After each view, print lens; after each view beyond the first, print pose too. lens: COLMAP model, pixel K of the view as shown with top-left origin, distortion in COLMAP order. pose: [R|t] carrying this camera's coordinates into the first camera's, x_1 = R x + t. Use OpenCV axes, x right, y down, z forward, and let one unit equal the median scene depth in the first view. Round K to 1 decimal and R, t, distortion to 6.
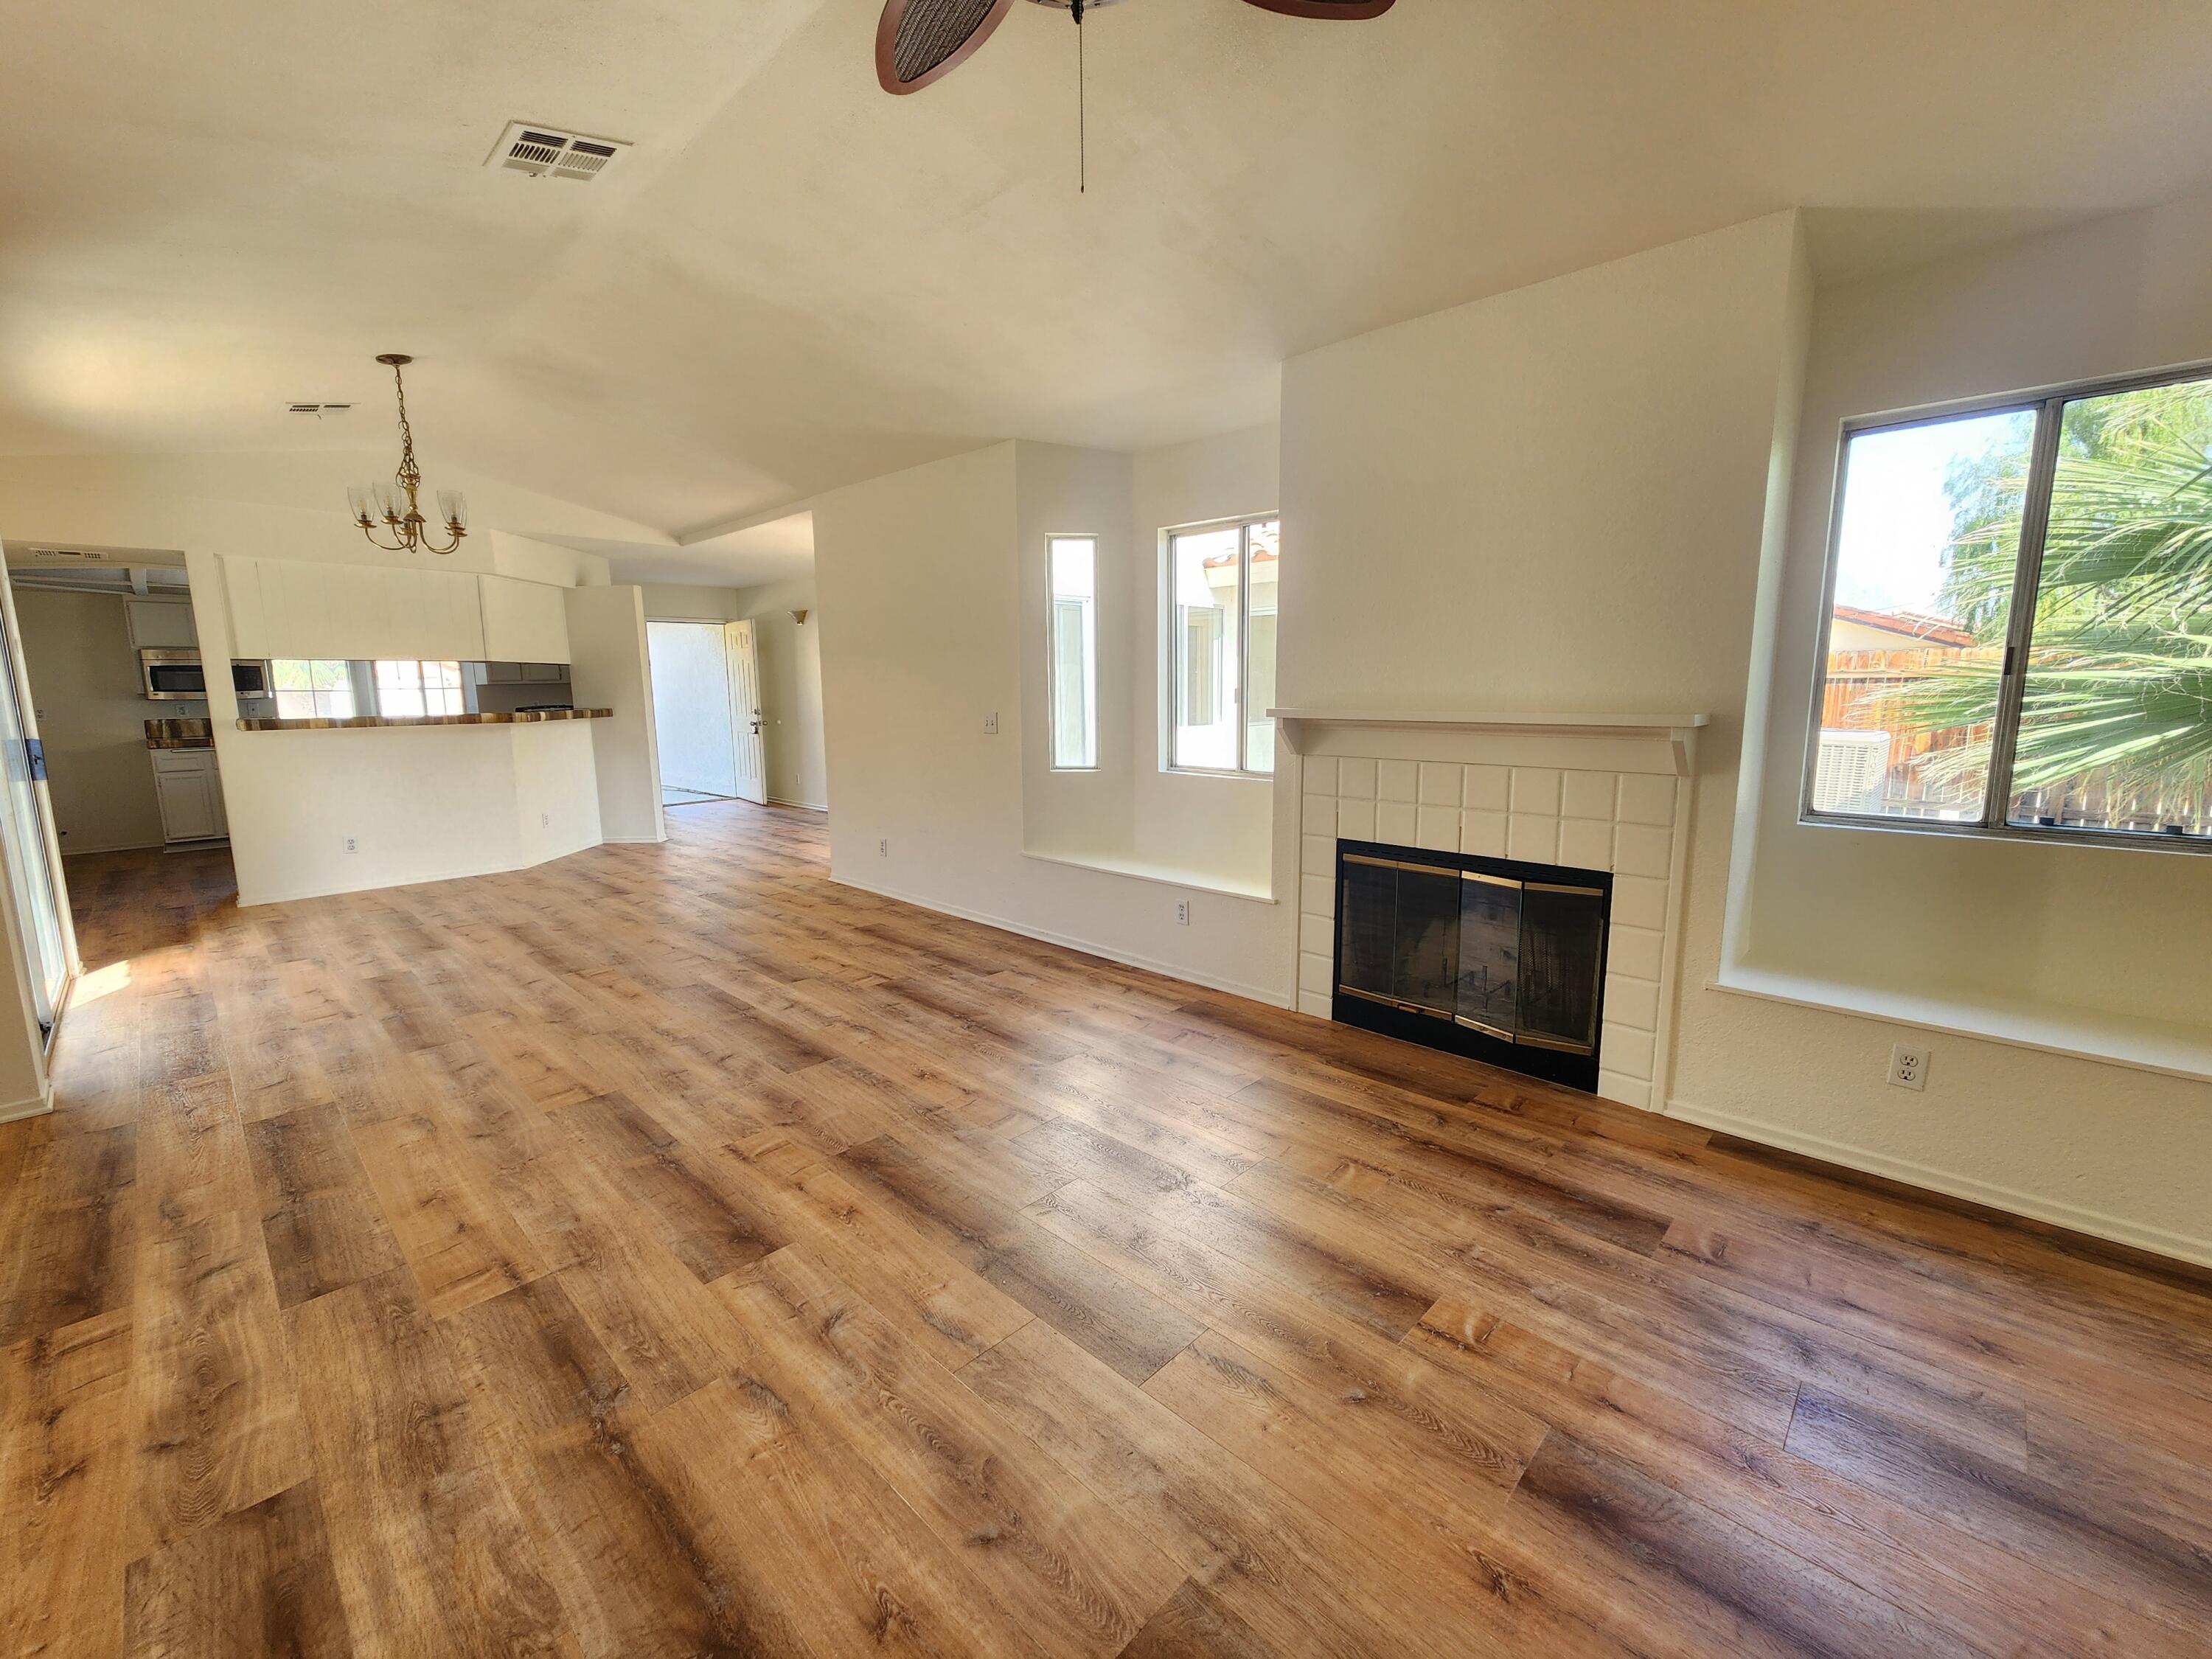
lens RADIAL K [[903.0, 0, 1103.3], [0, 903.0, 823.7], [0, 0, 1]] dist [0.003716, 0.000161]
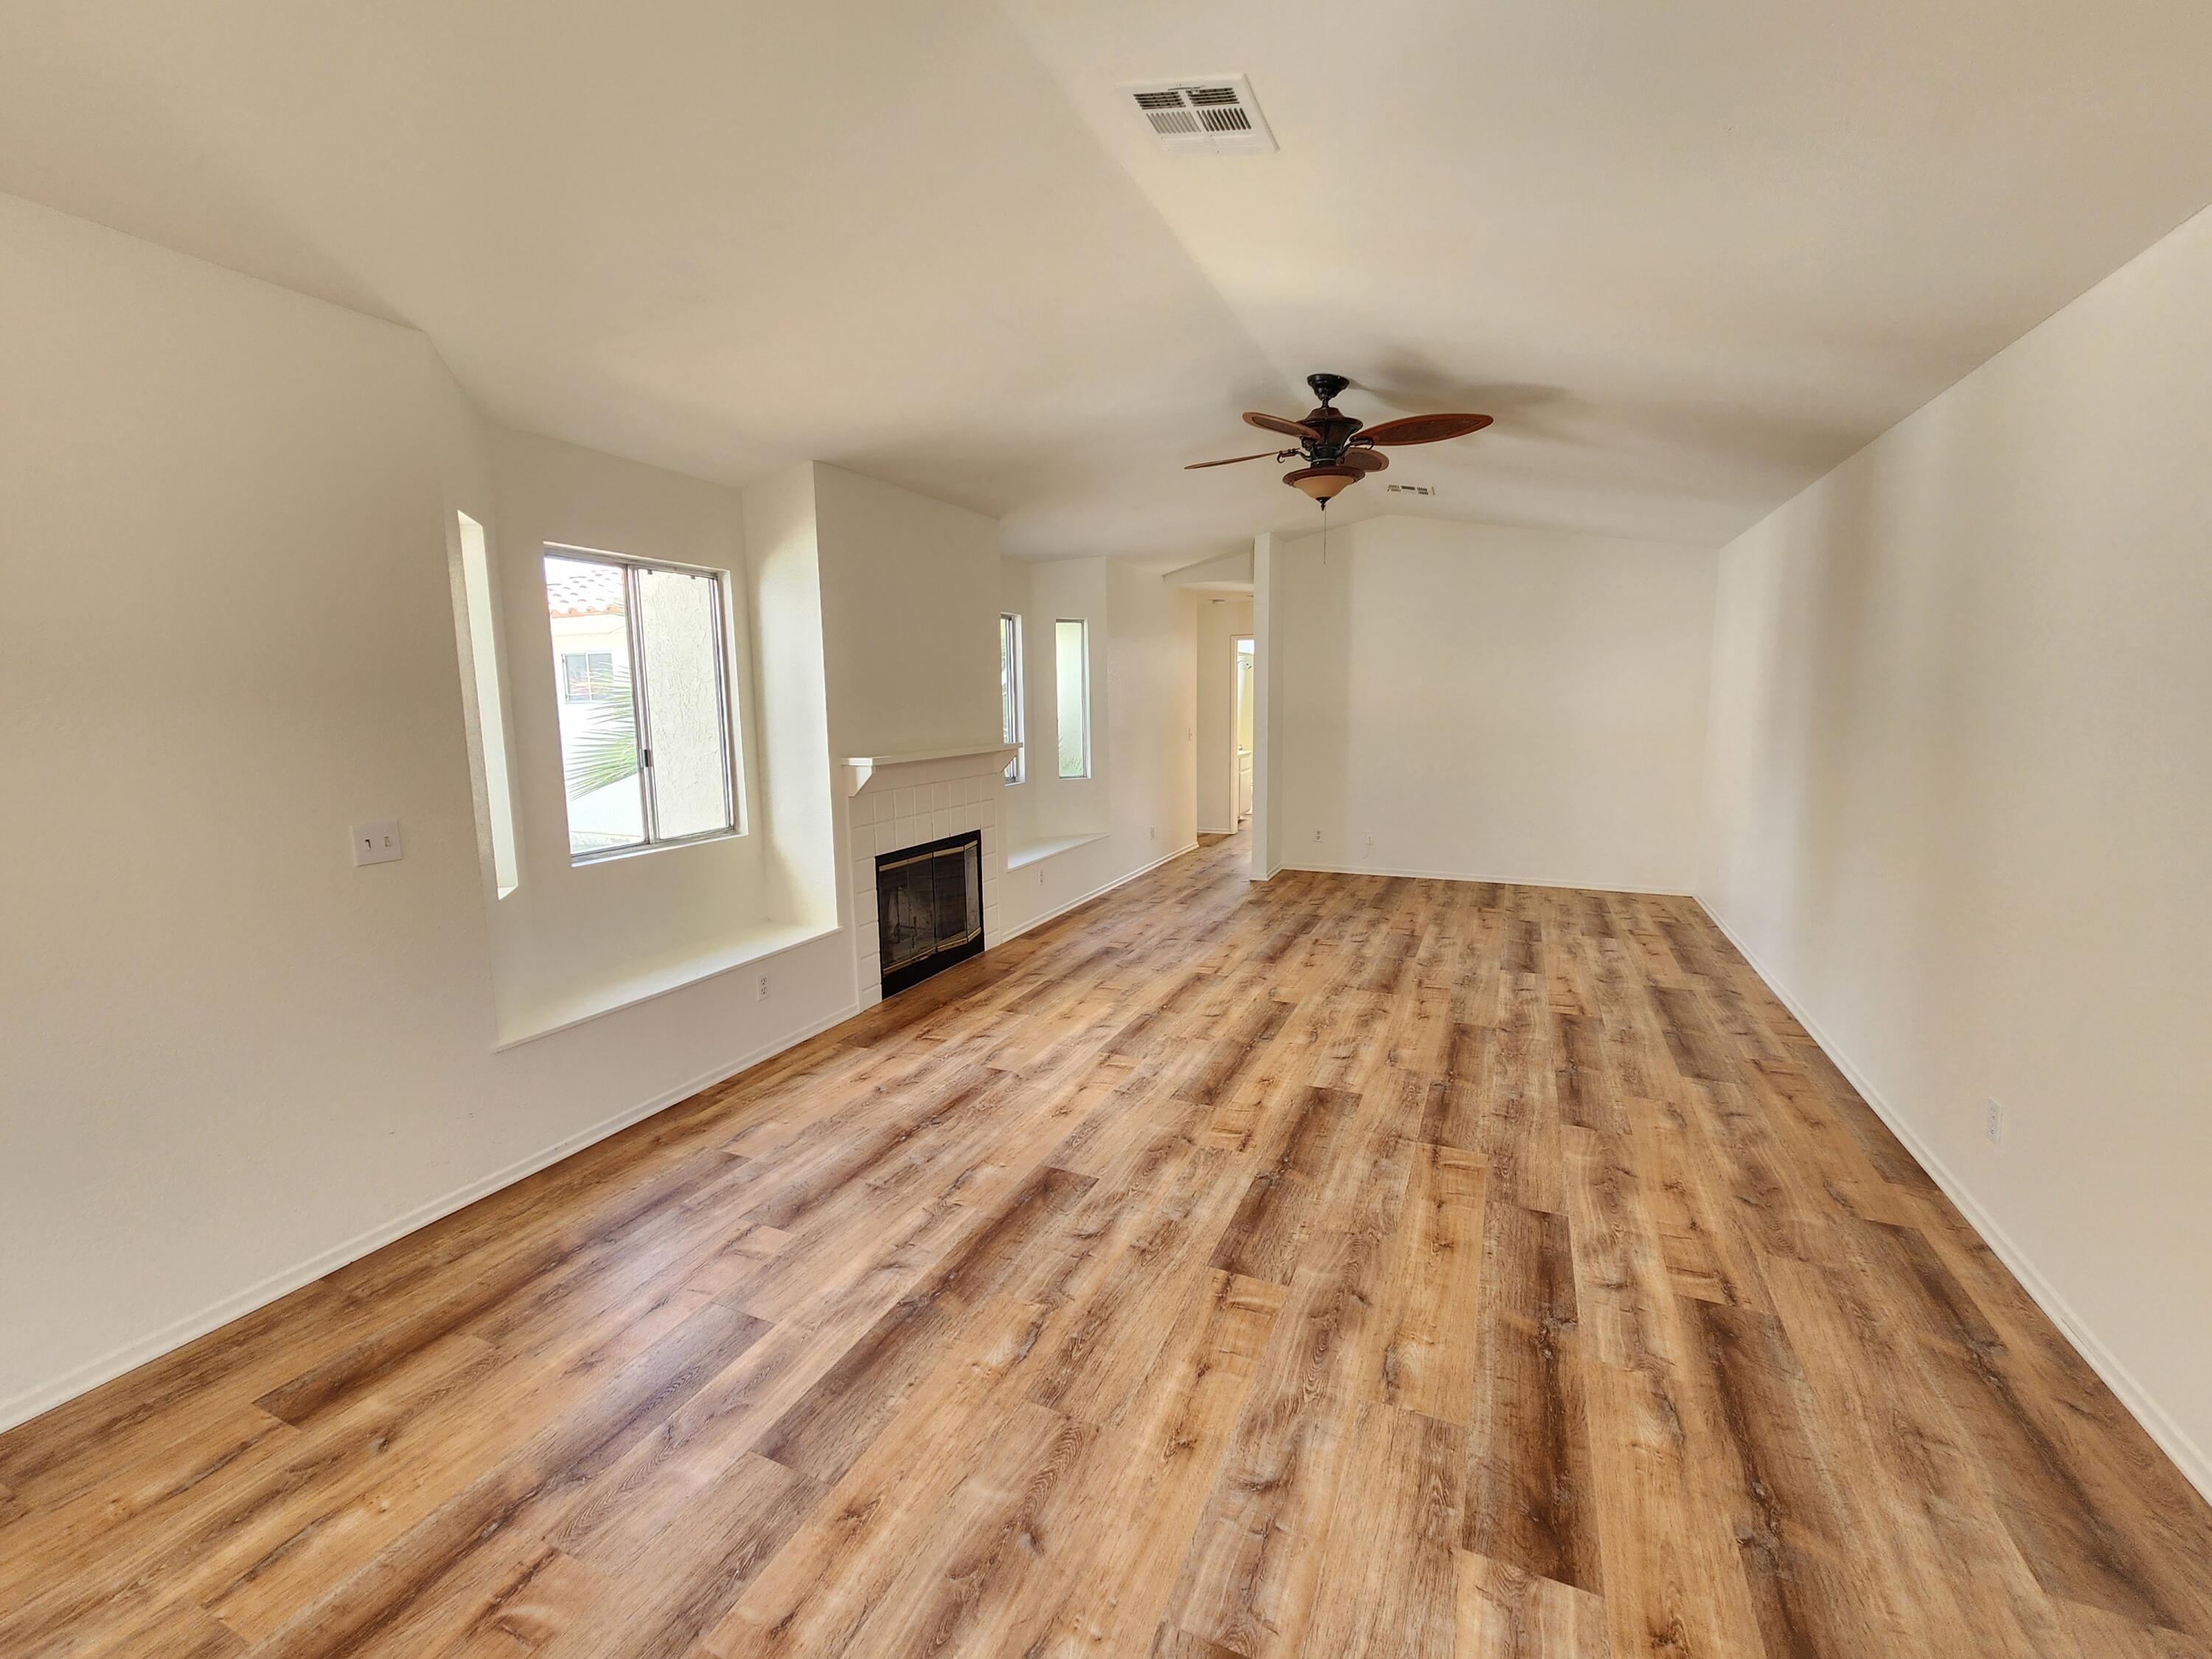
lens RADIAL K [[914.8, 0, 1120.2], [0, 914.8, 813.1], [0, 0, 1]] dist [0.003238, -0.000039]
pose [[-0.349325, -0.106086, 0.930977, -1.311847], [0.162044, 0.971760, 0.171536, -0.259024], [-0.922883, 0.210781, -0.322270, 1.346810]]
